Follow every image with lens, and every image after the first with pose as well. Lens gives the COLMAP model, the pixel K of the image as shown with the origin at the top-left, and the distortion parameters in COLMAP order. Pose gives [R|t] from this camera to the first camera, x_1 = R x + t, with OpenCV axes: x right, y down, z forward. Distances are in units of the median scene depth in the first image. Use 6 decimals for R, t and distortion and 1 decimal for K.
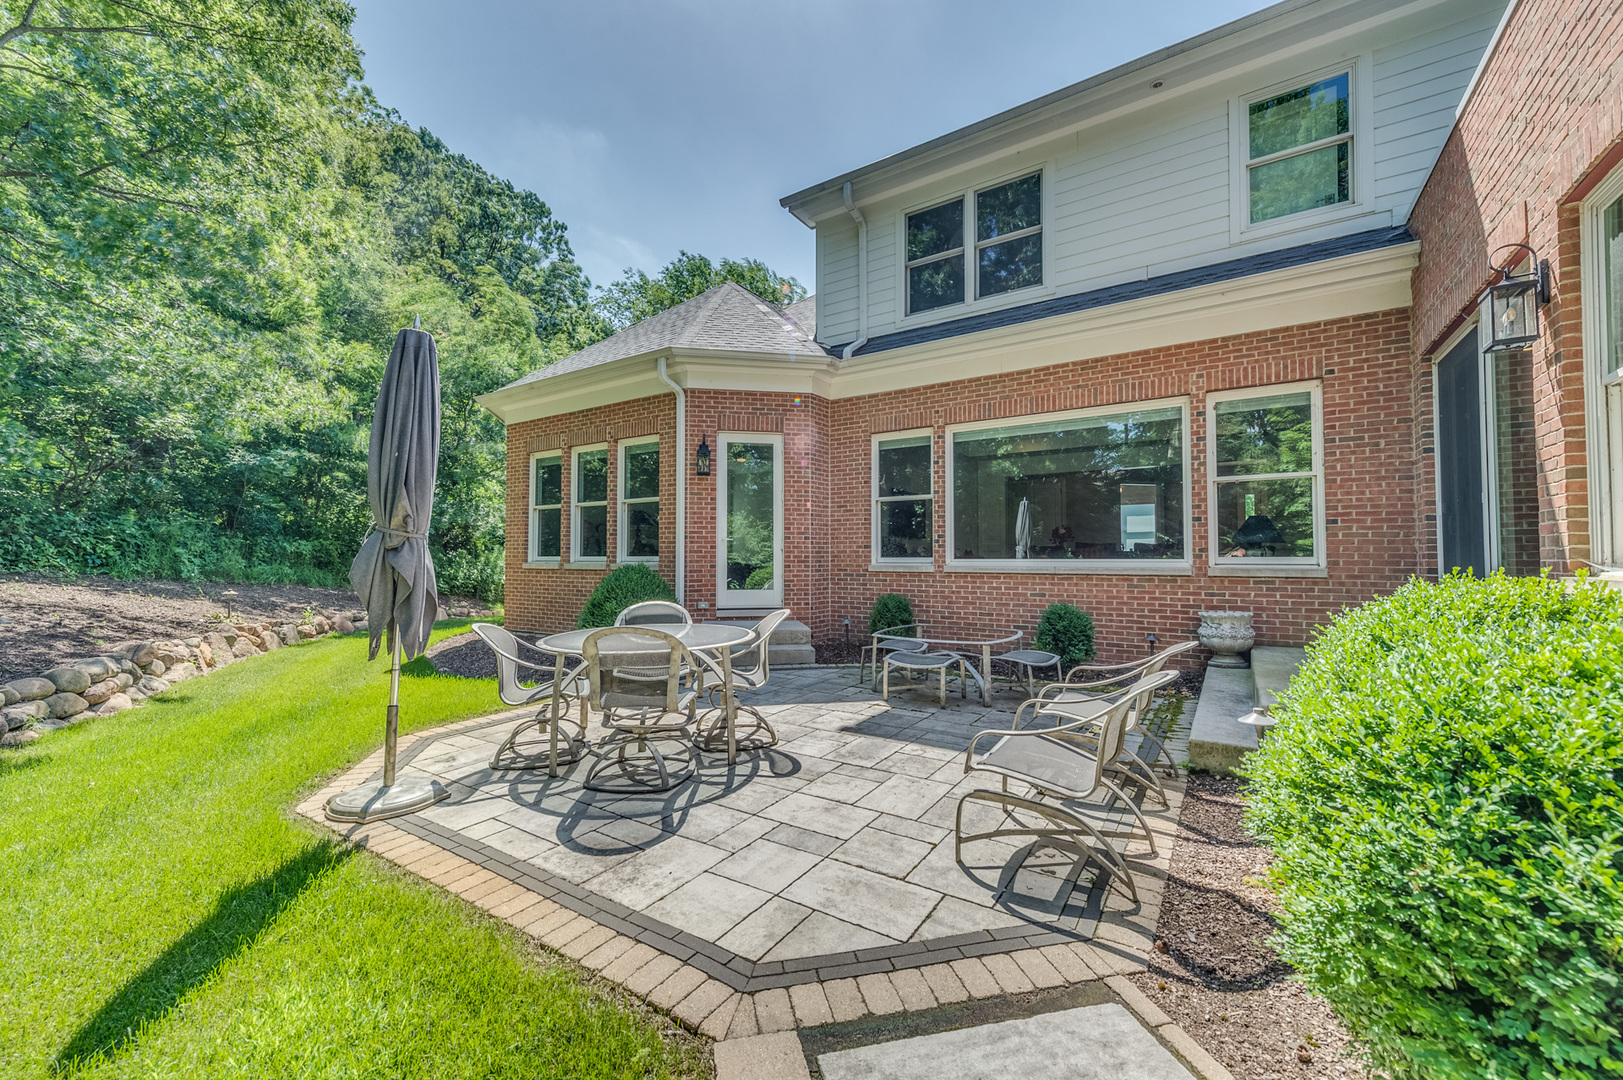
lens RADIAL K [[639.5, 0, 811.5], [0, 639.5, 540.0], [0, 0, 1]] dist [0.017613, -0.005097]
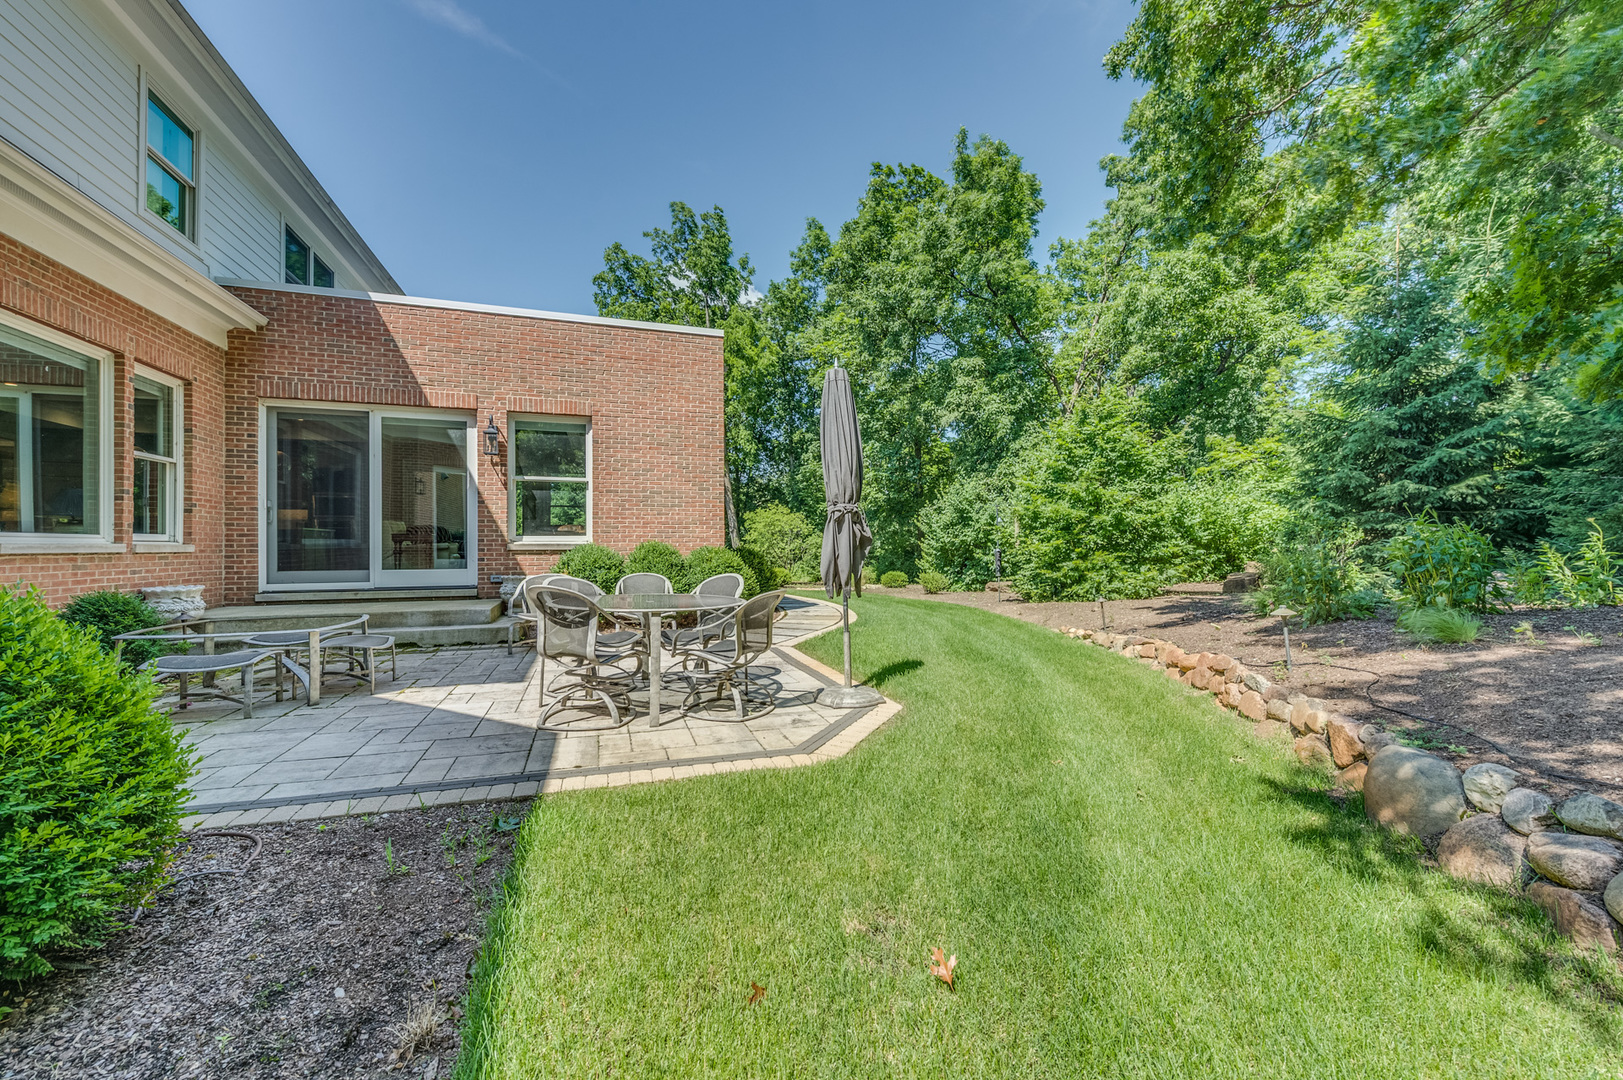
lens RADIAL K [[639.5, 0, 811.5], [0, 639.5, 540.0], [0, 0, 1]] dist [0.017613, -0.005097]
pose [[-0.783203, 0.007055, 0.621726, -0.616103], [-0.013639, 0.999500, -0.028524, 0.041198], [-0.621616, -0.030820, -0.782715, 0.908280]]
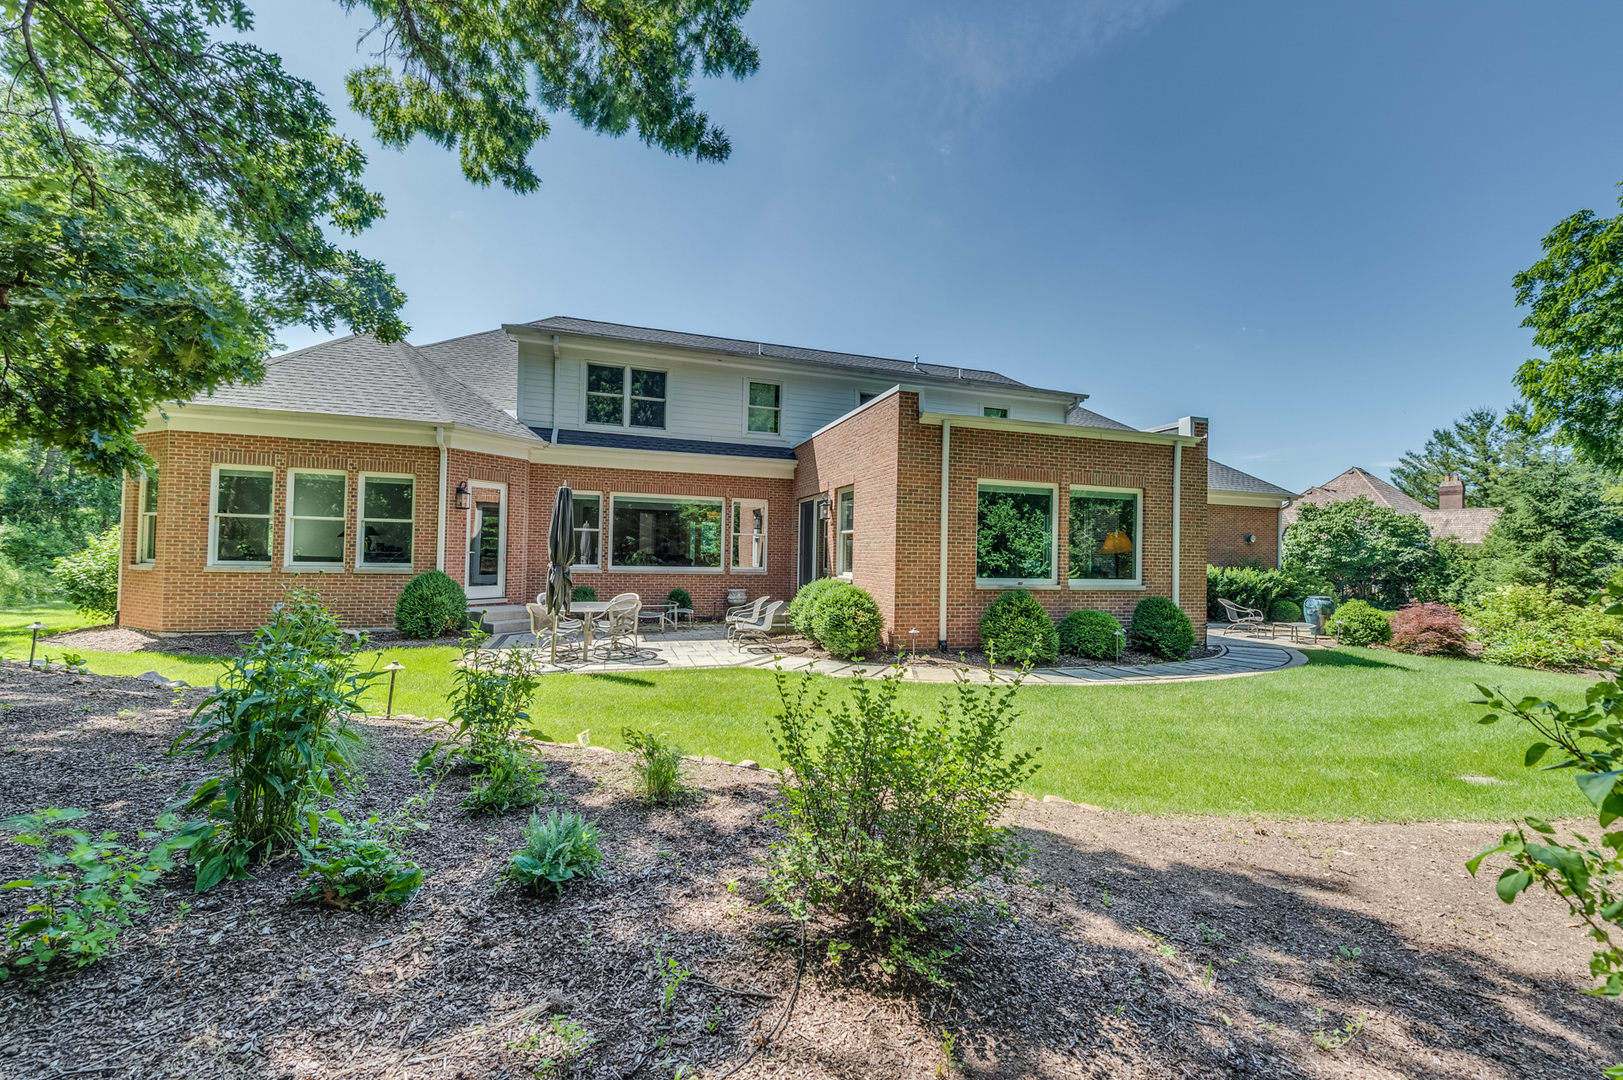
lens RADIAL K [[639.5, 0, 811.5], [0, 639.5, 540.0], [0, 0, 1]] dist [0.017613, -0.005097]
pose [[0.626500, 0.029923, 0.778847, -0.878434], [-0.047261, 0.998883, -0.000360, -0.071386], [-0.777988, -0.036583, 0.627214, -0.607968]]
